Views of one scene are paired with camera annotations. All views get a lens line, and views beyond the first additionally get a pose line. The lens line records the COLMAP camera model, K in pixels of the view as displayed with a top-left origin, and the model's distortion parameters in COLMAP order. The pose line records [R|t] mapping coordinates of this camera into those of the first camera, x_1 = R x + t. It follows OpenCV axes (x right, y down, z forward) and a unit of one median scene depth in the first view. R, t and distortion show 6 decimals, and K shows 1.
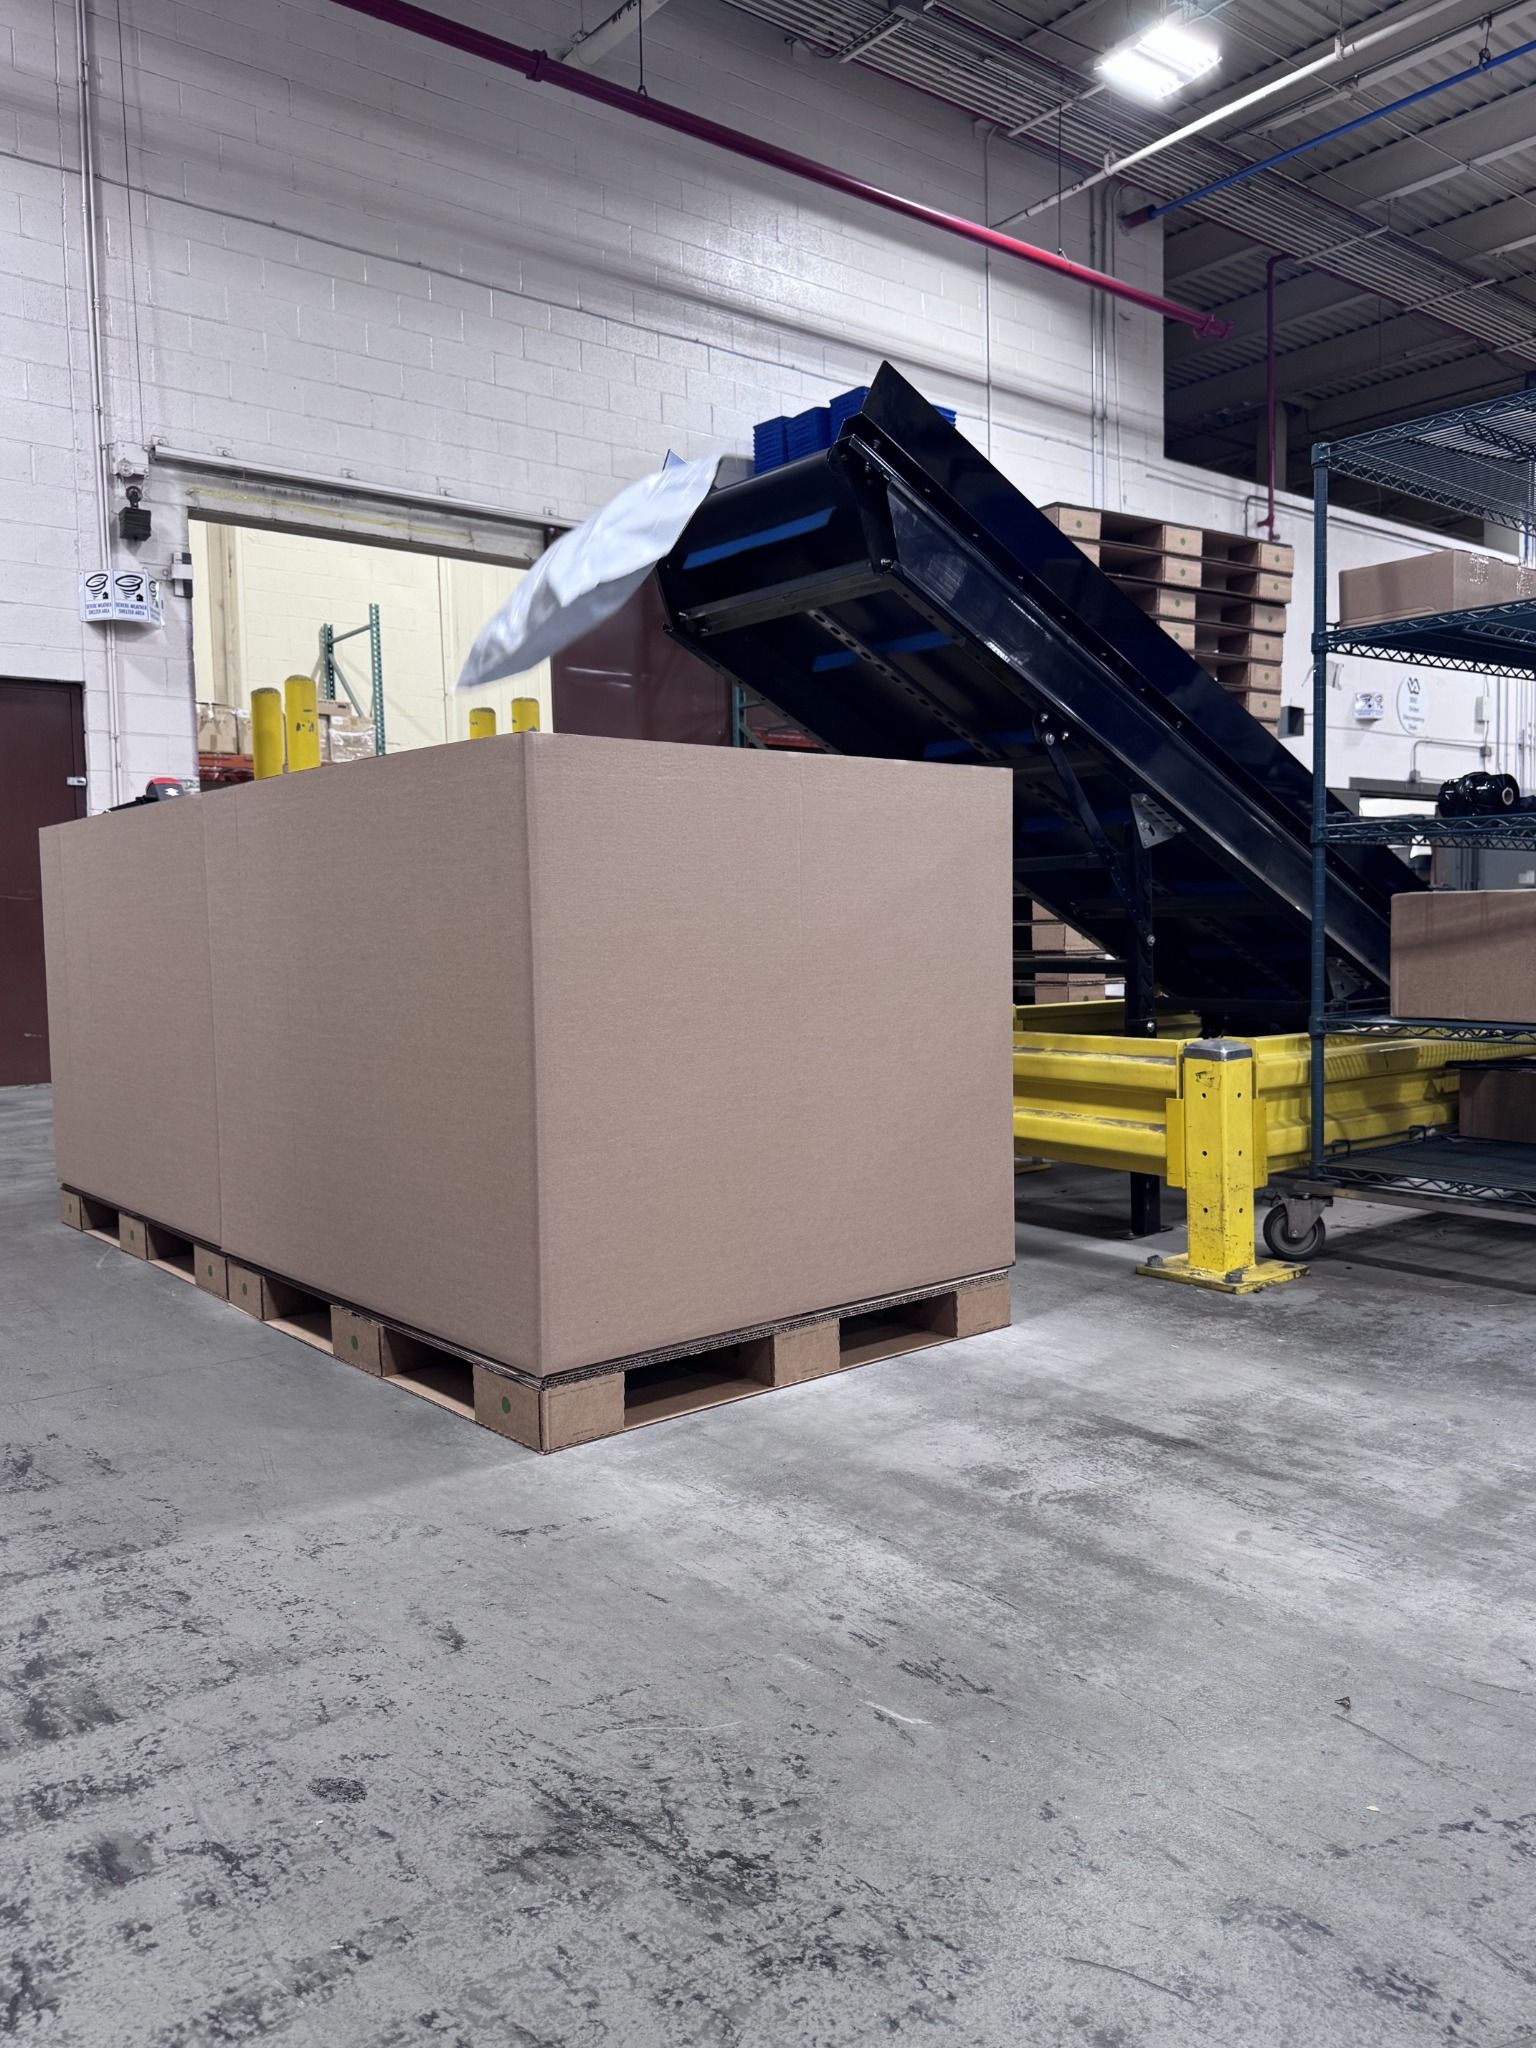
lens RADIAL K [[1555.2, 0, 777.0], [0, 1555.2, 1028.4], [0, 0, 1]] dist [0.005415, -0.006172]
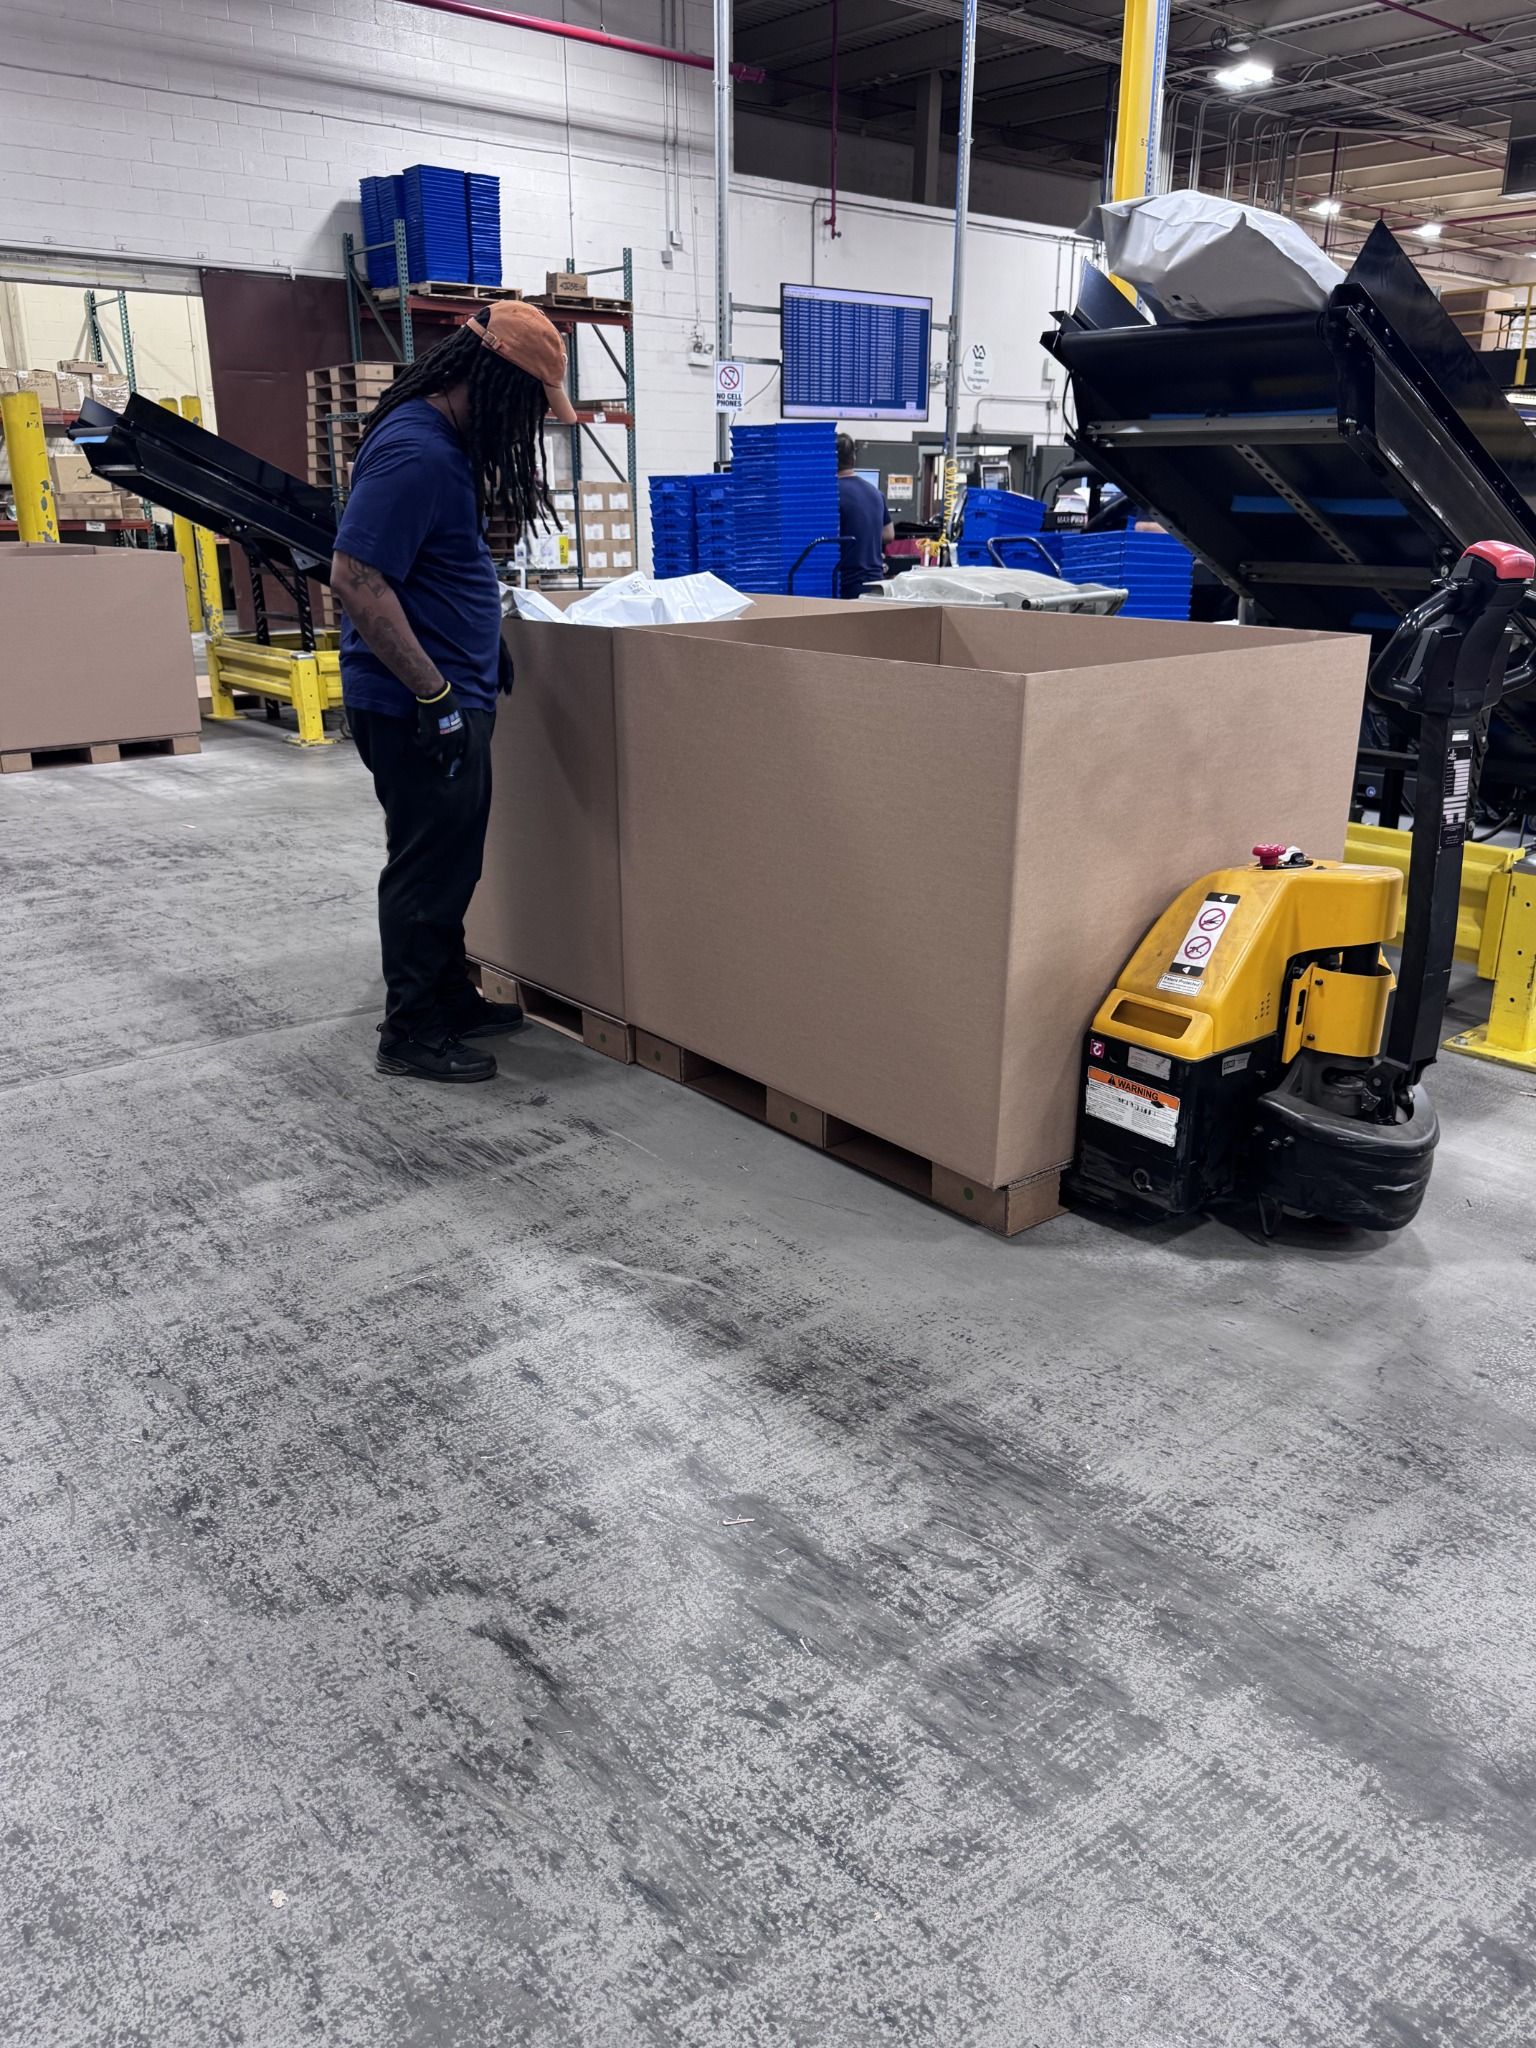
lens RADIAL K [[1555.2, 0, 758.3], [0, 1555.2, 1027.2], [0, 0, 1]] dist [0.005415, -0.006172]
pose [[0.999504, 0.014149, 0.028151, 0.270918], [-0.020988, 0.965389, 0.259970, -0.022031], [-0.023498, -0.260431, 0.965206, -0.473612]]
